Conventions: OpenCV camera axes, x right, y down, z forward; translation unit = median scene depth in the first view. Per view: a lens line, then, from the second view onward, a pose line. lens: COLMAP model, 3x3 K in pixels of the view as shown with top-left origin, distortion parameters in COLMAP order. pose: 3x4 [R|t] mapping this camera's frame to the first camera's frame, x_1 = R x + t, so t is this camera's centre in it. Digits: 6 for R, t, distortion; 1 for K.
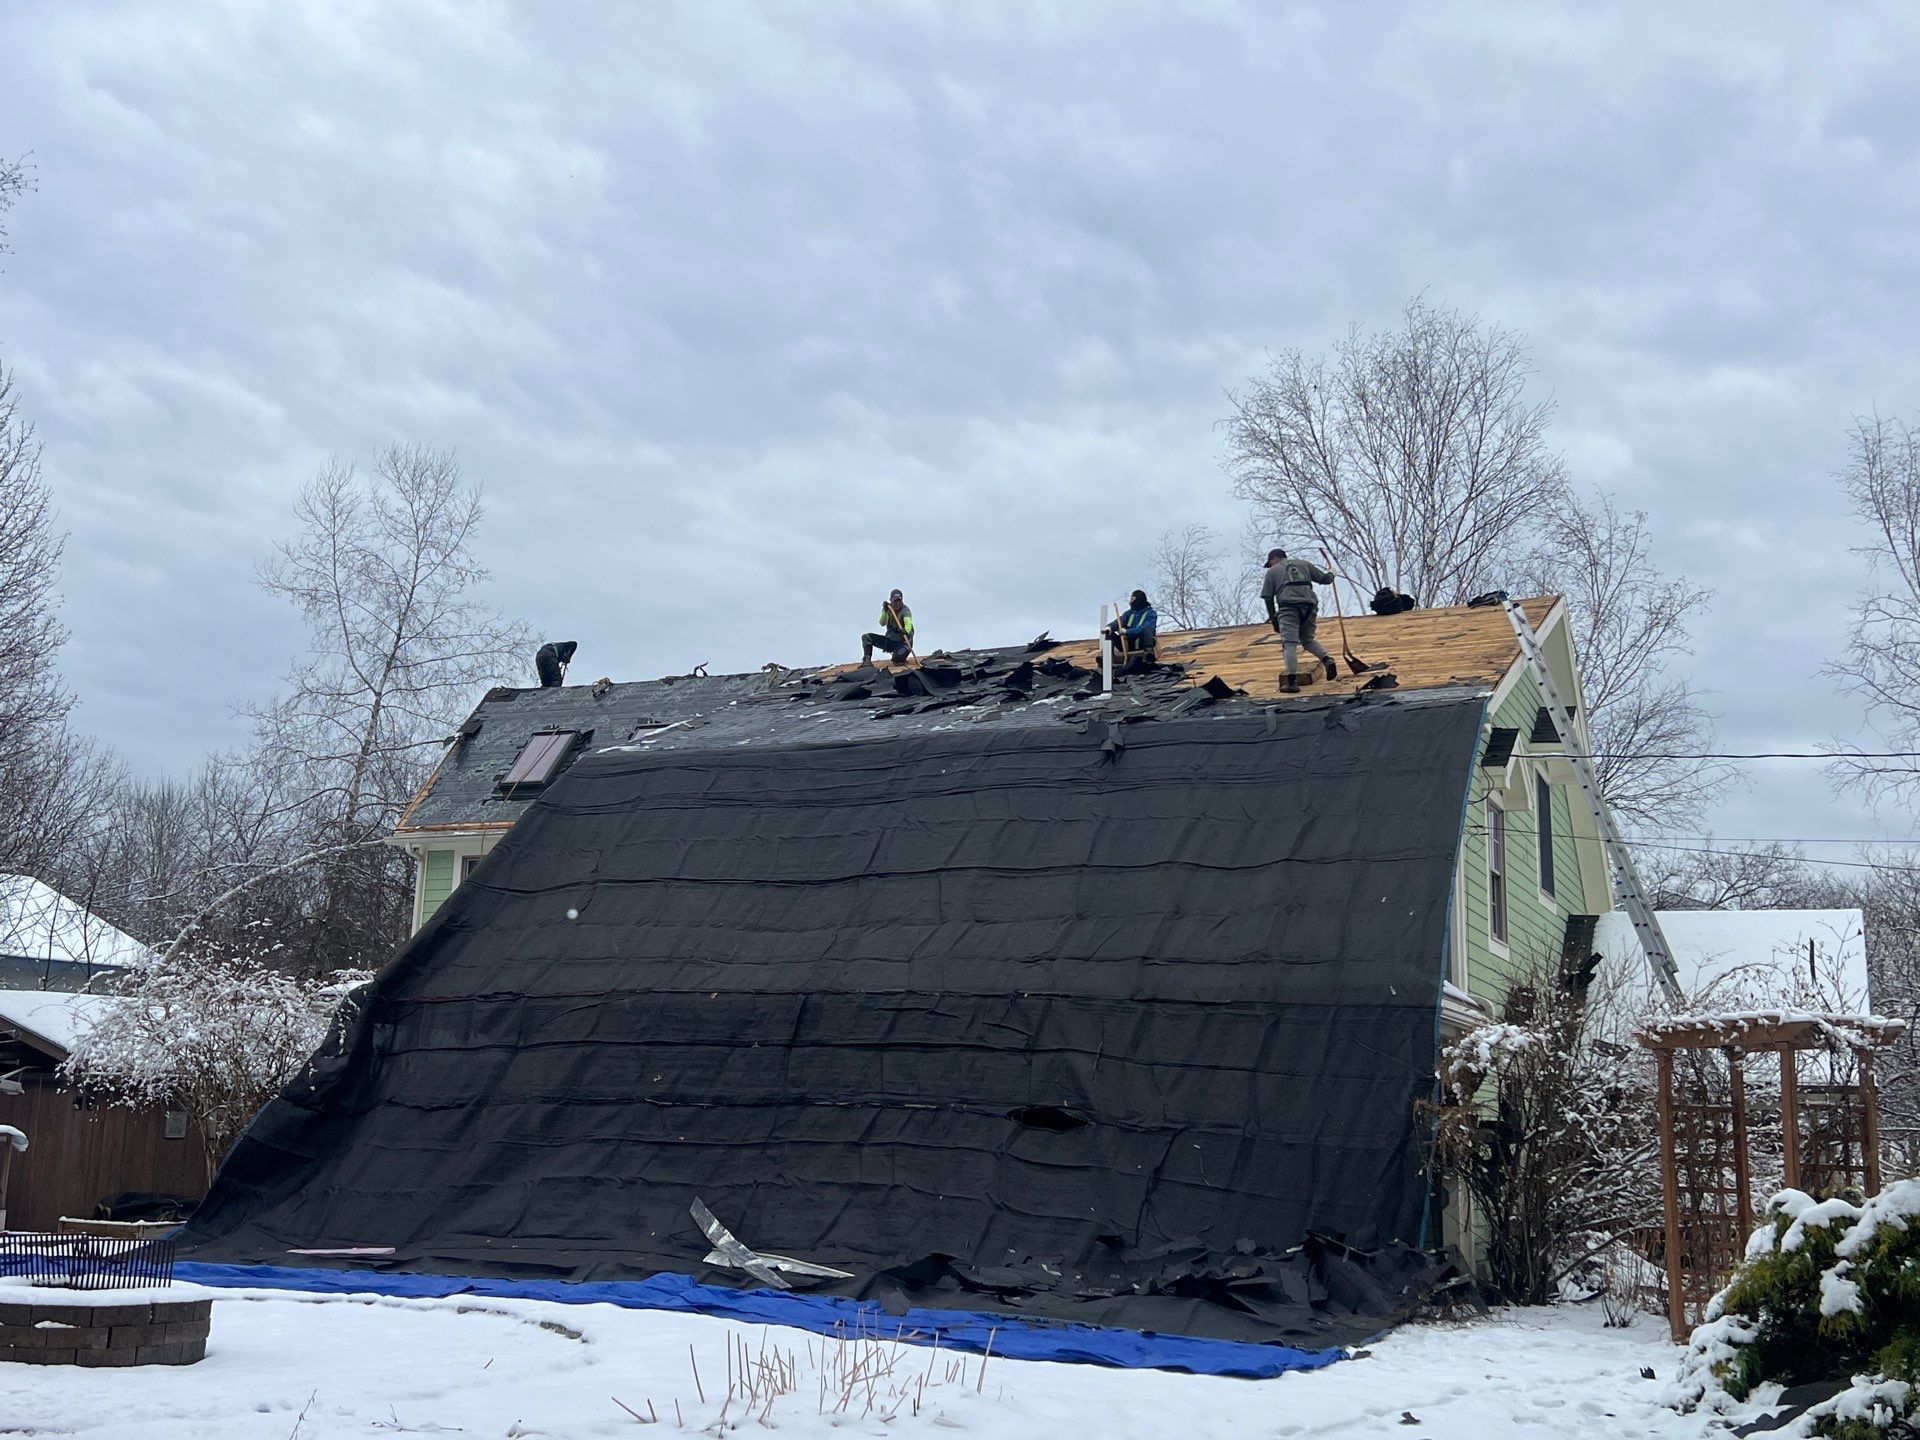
lens RADIAL K [[1841.6, 0, 1040.4], [0, 1841.6, 721.4], [0, 0, 1]] dist [0.134563, -0.256575]
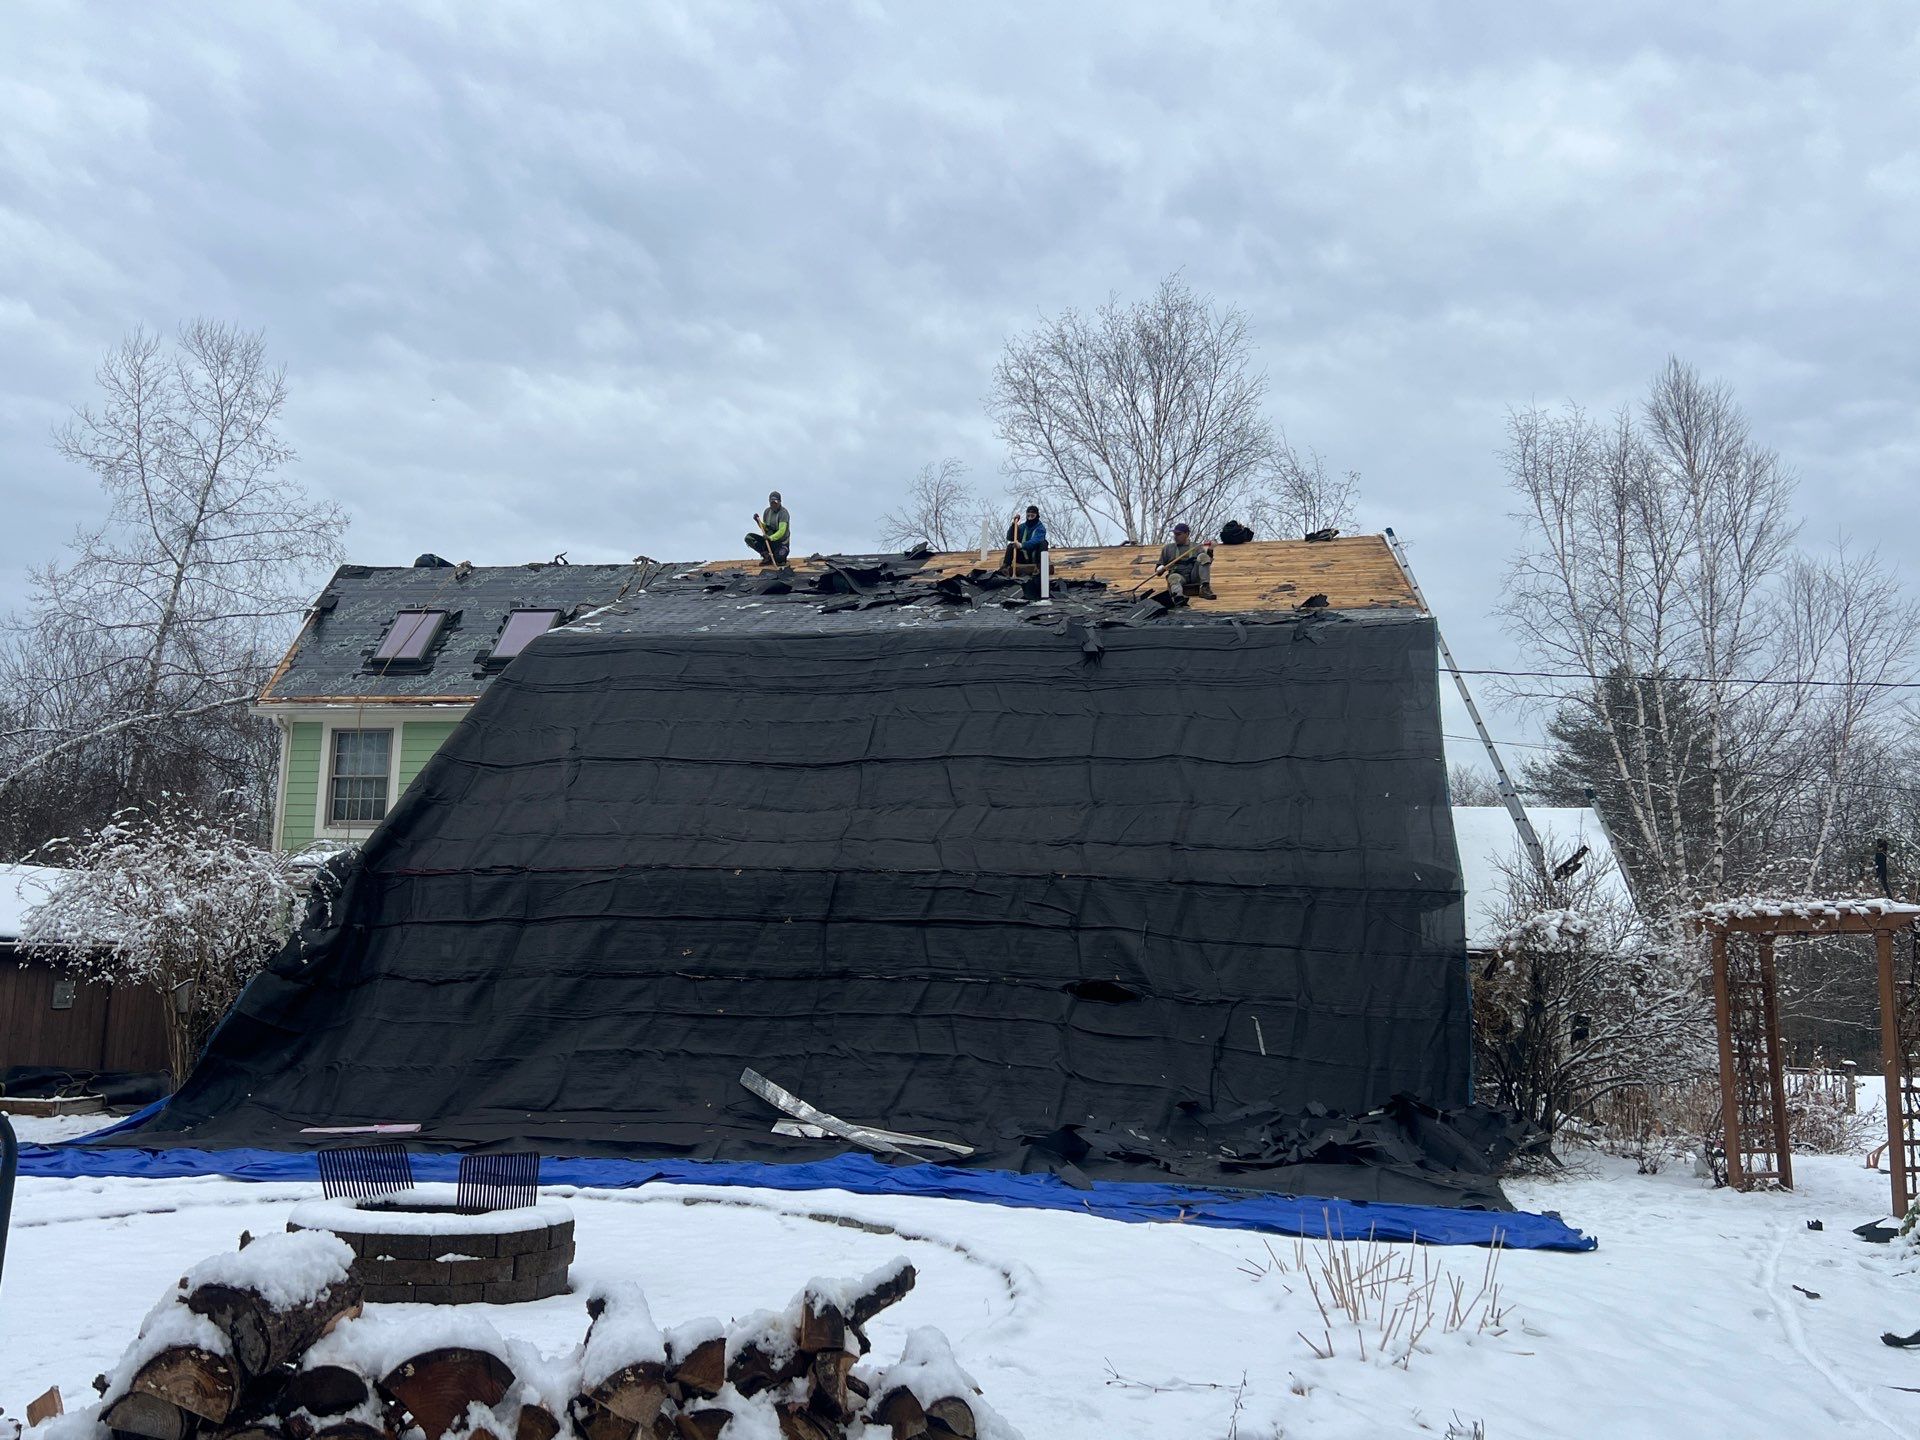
lens RADIAL K [[1552.4, 0, 962.8], [0, 1552.4, 660.6], [0, 0, 1]] dist [0.107730, -0.179580]
pose [[0.972418, 0.040211, 0.229751, -0.255751], [-0.044546, 0.998913, 0.013710, 0.012095], [-0.228950, -0.023567, 0.973153, 0.125259]]
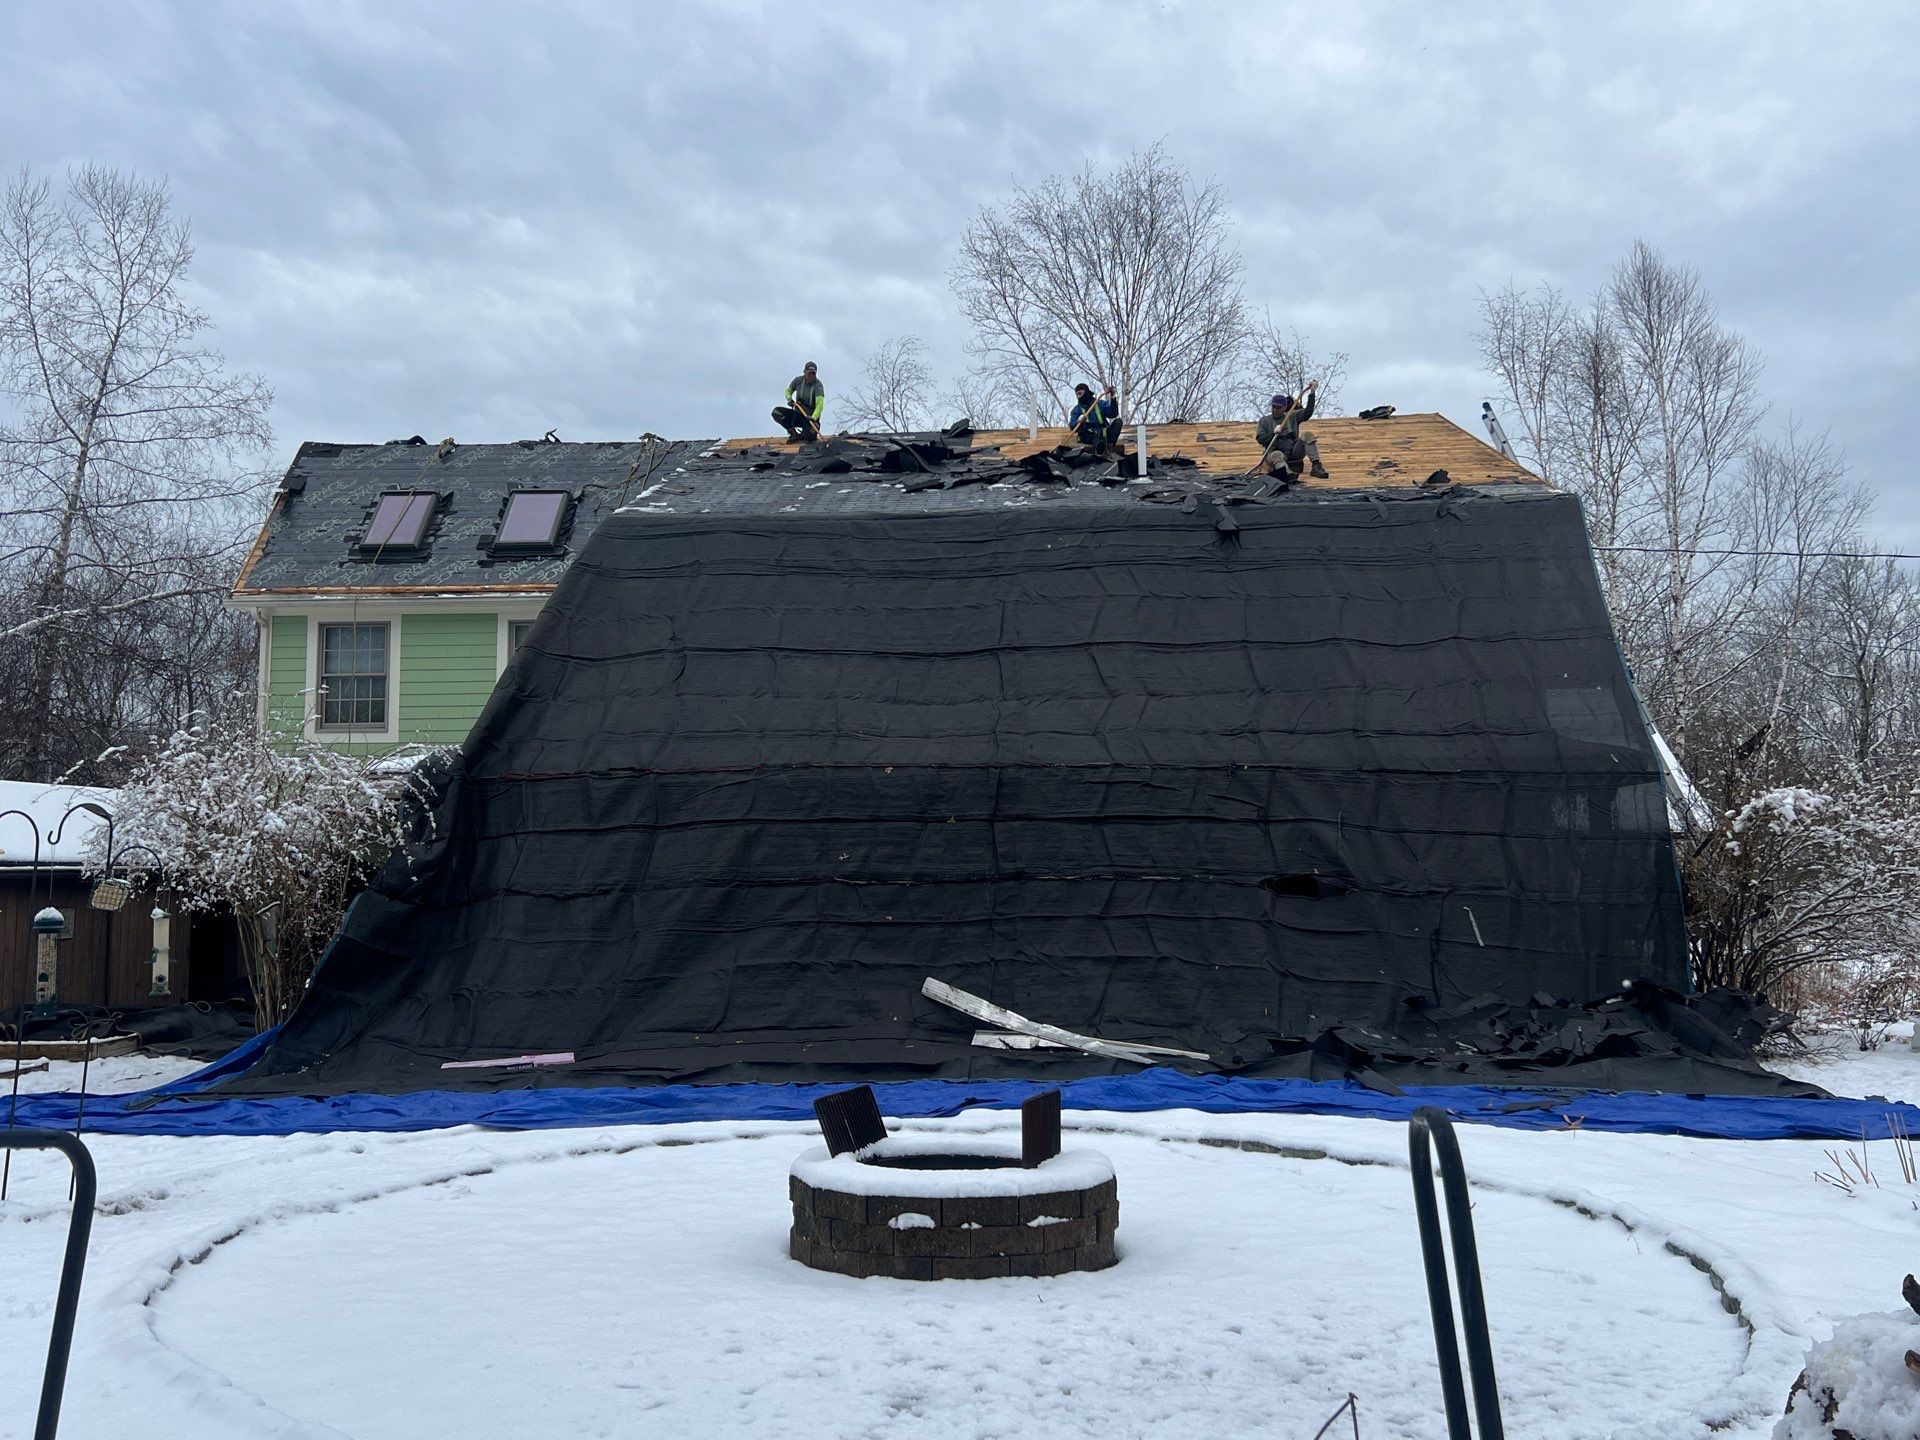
lens RADIAL K [[1552.4, 0, 962.8], [0, 1552.4, 660.6], [0, 0, 1]] dist [0.107730, -0.179580]
pose [[0.937310, 0.011695, 0.348301, -0.415735], [-0.040206, 0.996392, 0.074742, 0.029845], [-0.346170, -0.084060, 0.934398, 0.239407]]
